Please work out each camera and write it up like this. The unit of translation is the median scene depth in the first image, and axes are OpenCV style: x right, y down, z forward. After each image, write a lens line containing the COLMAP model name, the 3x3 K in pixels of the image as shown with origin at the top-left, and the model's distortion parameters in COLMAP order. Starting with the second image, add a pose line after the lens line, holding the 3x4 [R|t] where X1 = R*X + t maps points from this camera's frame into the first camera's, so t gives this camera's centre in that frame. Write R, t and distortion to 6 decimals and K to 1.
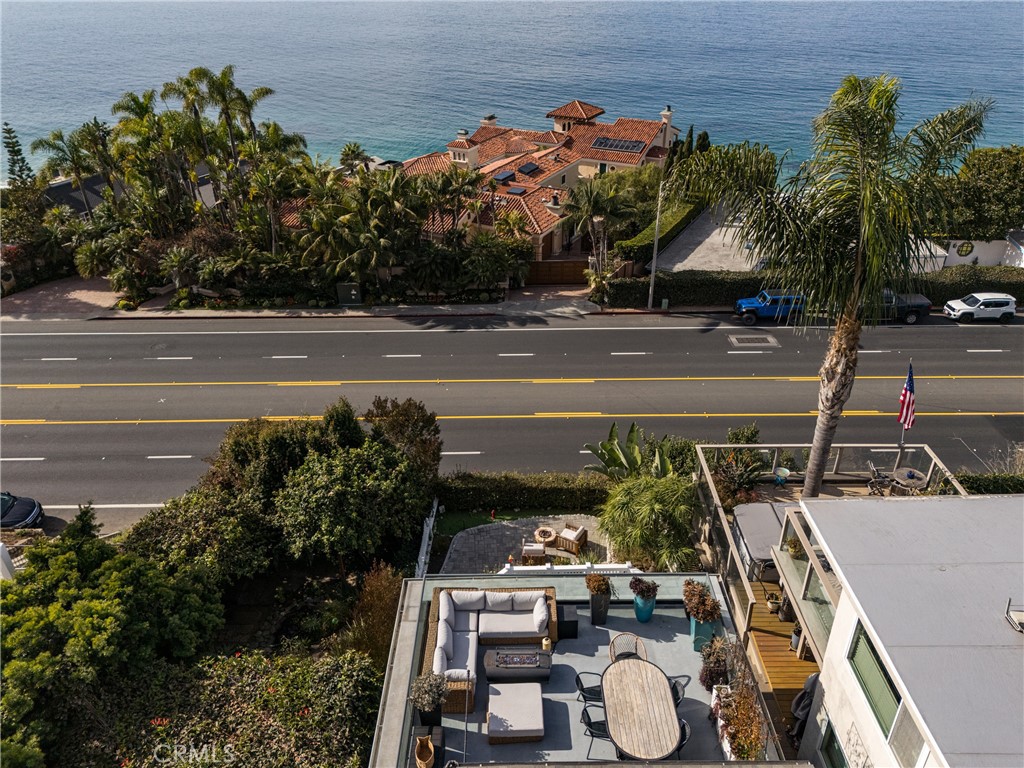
lens RADIAL K [[757.7, 0, 502.8], [0, 757.7, 380.2], [0, 0, 1]] dist [0.079307, -0.085961]
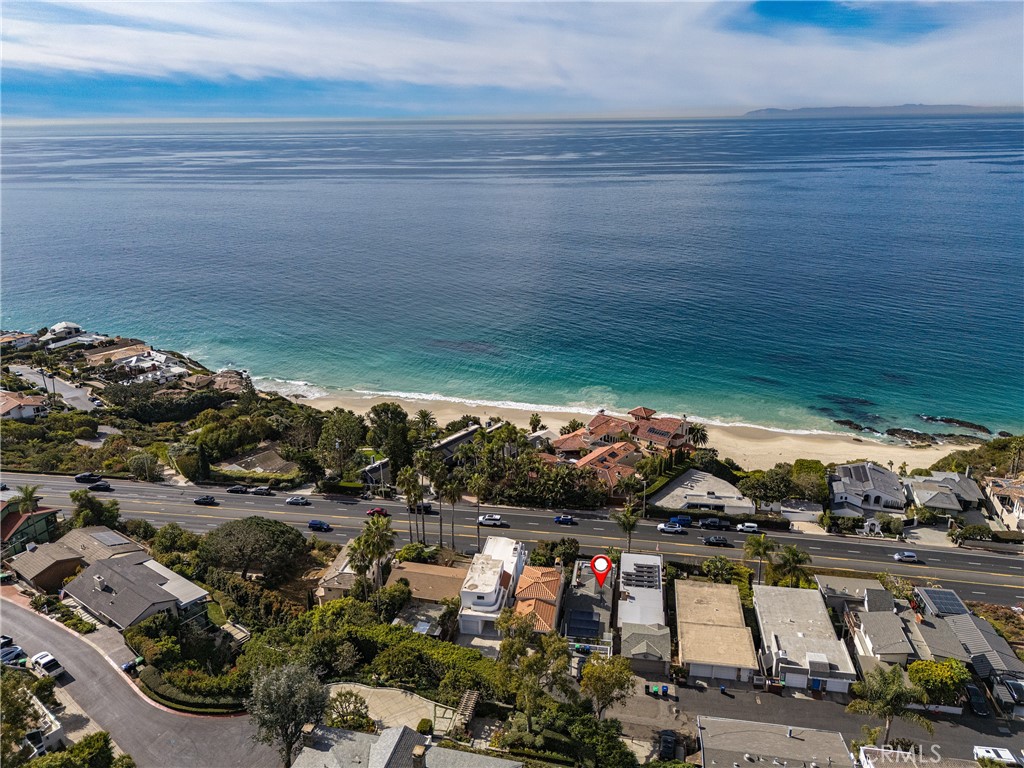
lens RADIAL K [[743.9, 0, 499.8], [0, 743.9, 381.7], [0, 0, 1]] dist [0.075262, -0.076594]
pose [[0.984611, 0.056245, -0.165462, 0.087854], [-0.087477, 0.978264, -0.188009, -0.010110], [0.151291, 0.199590, 0.968129, -2.226774]]
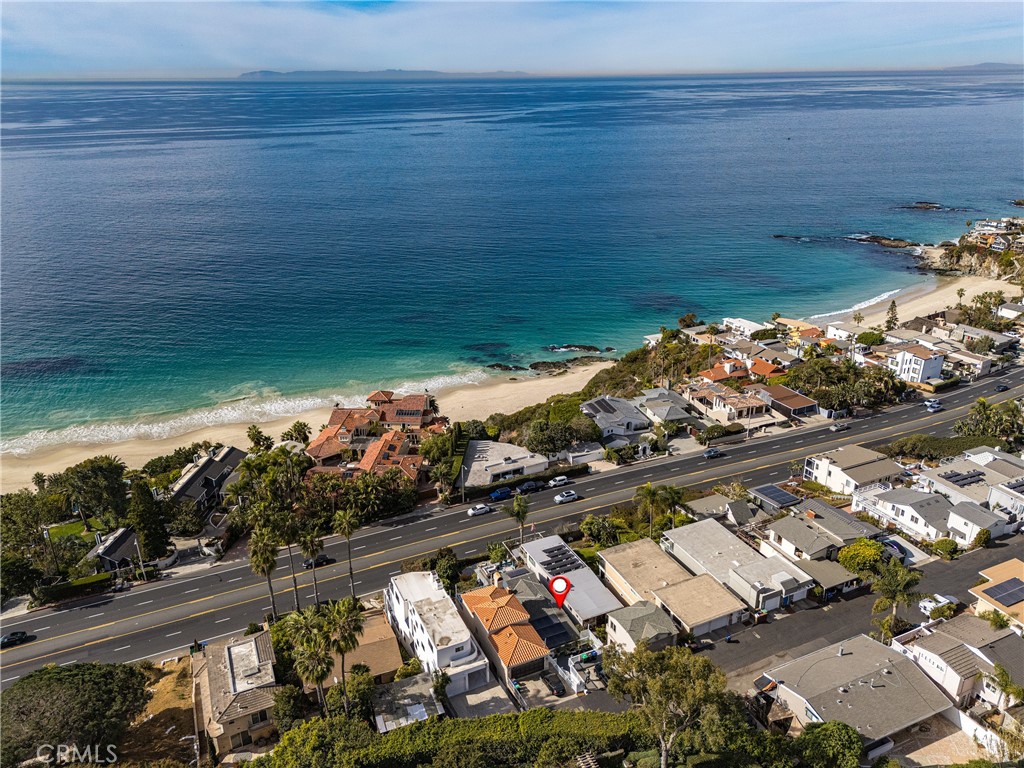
lens RADIAL K [[757.7, 0, 502.8], [0, 757.7, 380.2], [0, 0, 1]] dist [0.079307, -0.085961]
pose [[0.909835, -0.152994, 0.385737, -0.748200], [0.212774, 0.970057, -0.117119, -0.180188], [-0.356268, 0.188634, 0.915145, -1.889527]]
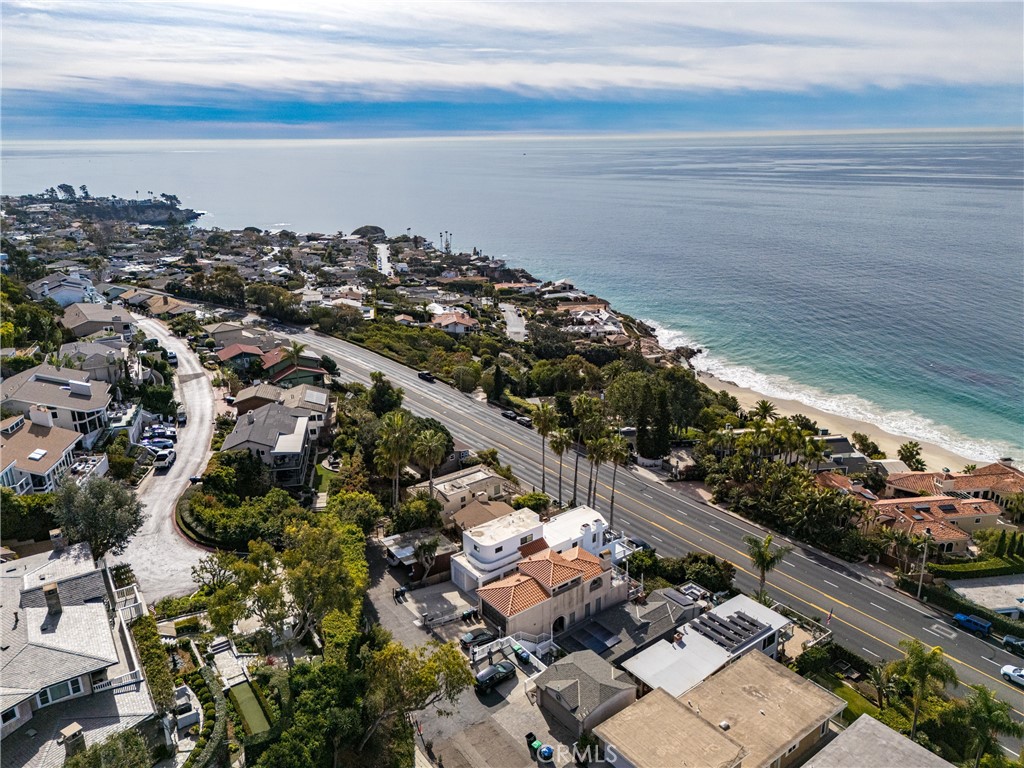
lens RADIAL K [[736.4, 0, 512.9], [0, 736.4, 383.1], [0, 0, 1]] dist [0.070348, -0.074369]
pose [[0.610733, 0.254319, -0.749885, 0.903794], [-0.402542, 0.915235, -0.017448, -0.150469], [0.681884, 0.312516, 0.661338, -1.289192]]
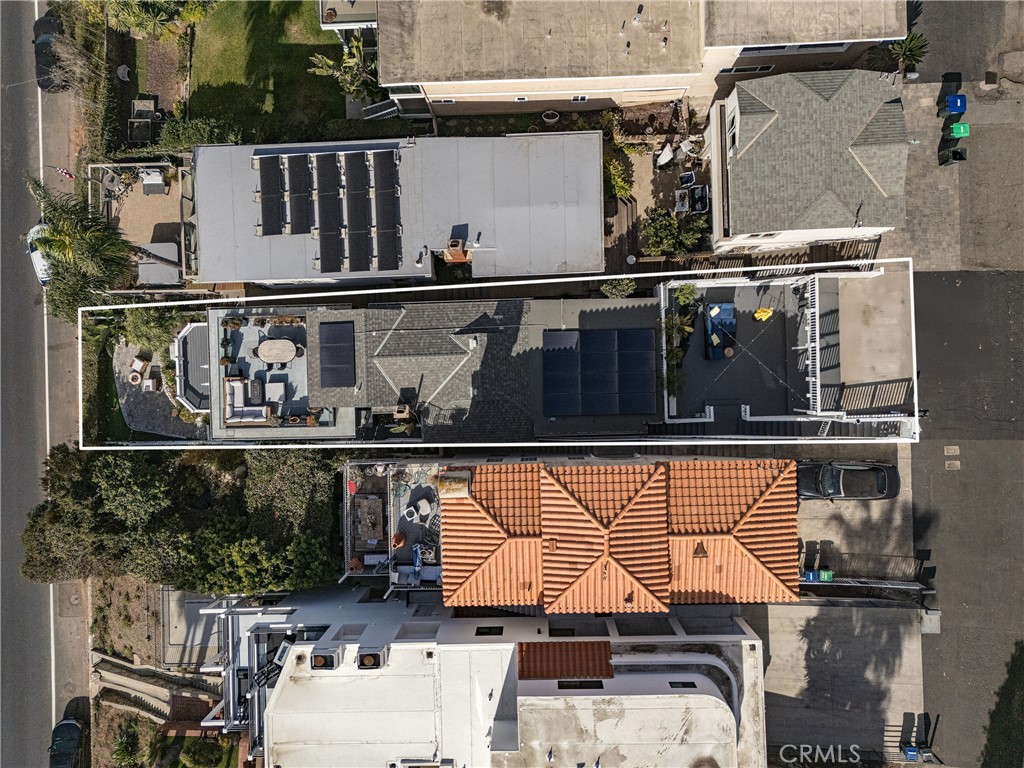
lens RADIAL K [[757.7, 0, 502.8], [0, 757.7, 380.2], [0, 0, 1]] dist [0.079307, -0.085961]
pose [[-0.032357, -0.999306, 0.018440, -0.005027], [0.536057, -0.001780, 0.844180, -0.401468], [-0.843561, 0.037200, 0.535743, -0.335402]]
